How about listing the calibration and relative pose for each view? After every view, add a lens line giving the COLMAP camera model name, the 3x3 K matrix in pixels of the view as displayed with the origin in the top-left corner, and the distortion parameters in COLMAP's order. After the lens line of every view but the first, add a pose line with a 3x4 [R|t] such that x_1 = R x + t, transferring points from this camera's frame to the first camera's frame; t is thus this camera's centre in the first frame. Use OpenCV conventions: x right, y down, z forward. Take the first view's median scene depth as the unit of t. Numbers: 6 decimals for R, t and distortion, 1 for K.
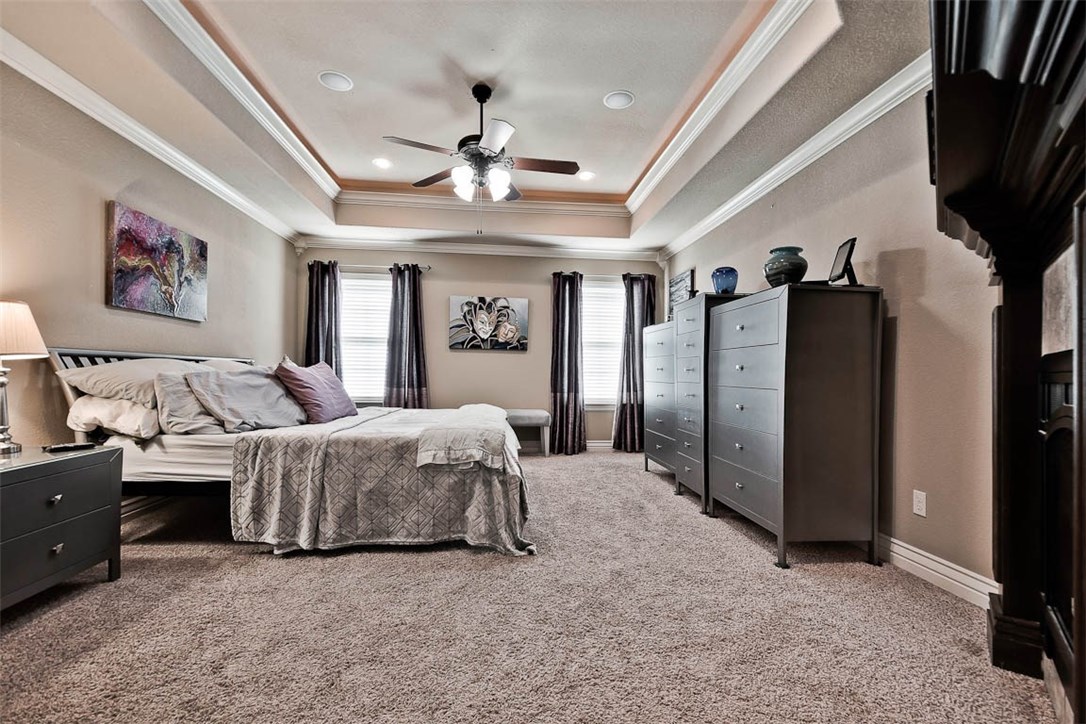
lens RADIAL K [[502.9, 0, 542.3], [0, 502.9, 367.6], [0, 0, 1]] dist [0.003059, 0.000083]
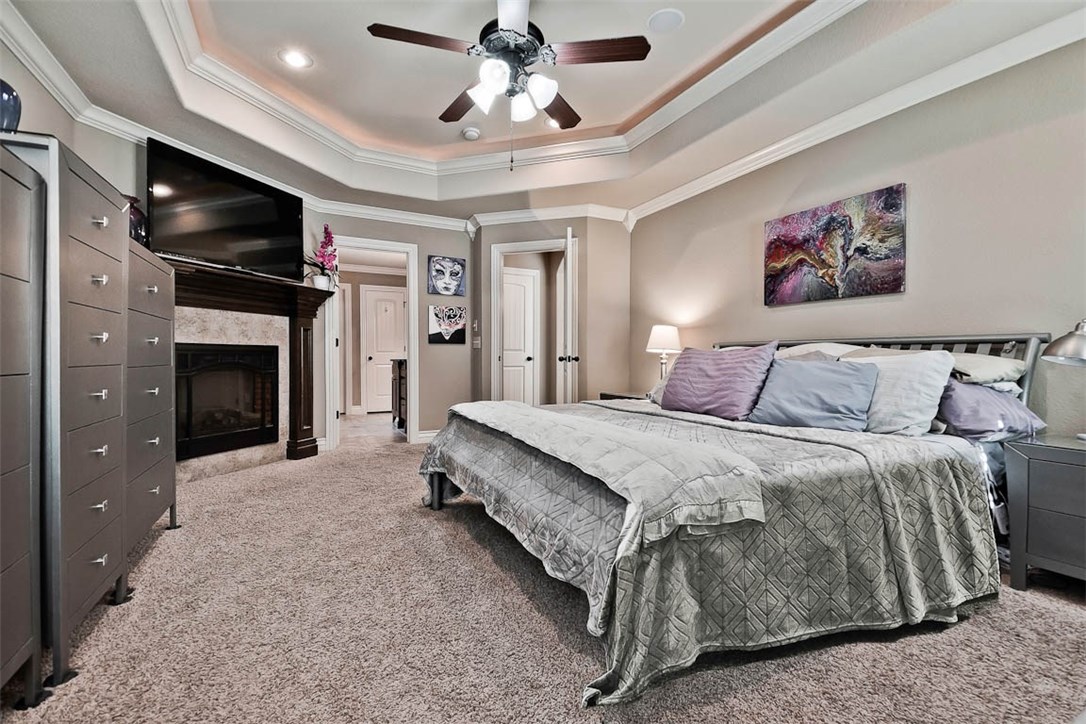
lens RADIAL K [[502.9, 0, 544.7], [0, 502.9, 365.4], [0, 0, 1]] dist [0.003059, 0.000083]
pose [[-0.932791, -0.006012, -0.360367, 0.092779], [-0.007345, 0.999970, 0.002330, 0.021592], [0.360343, 0.004820, -0.932808, 1.686134]]
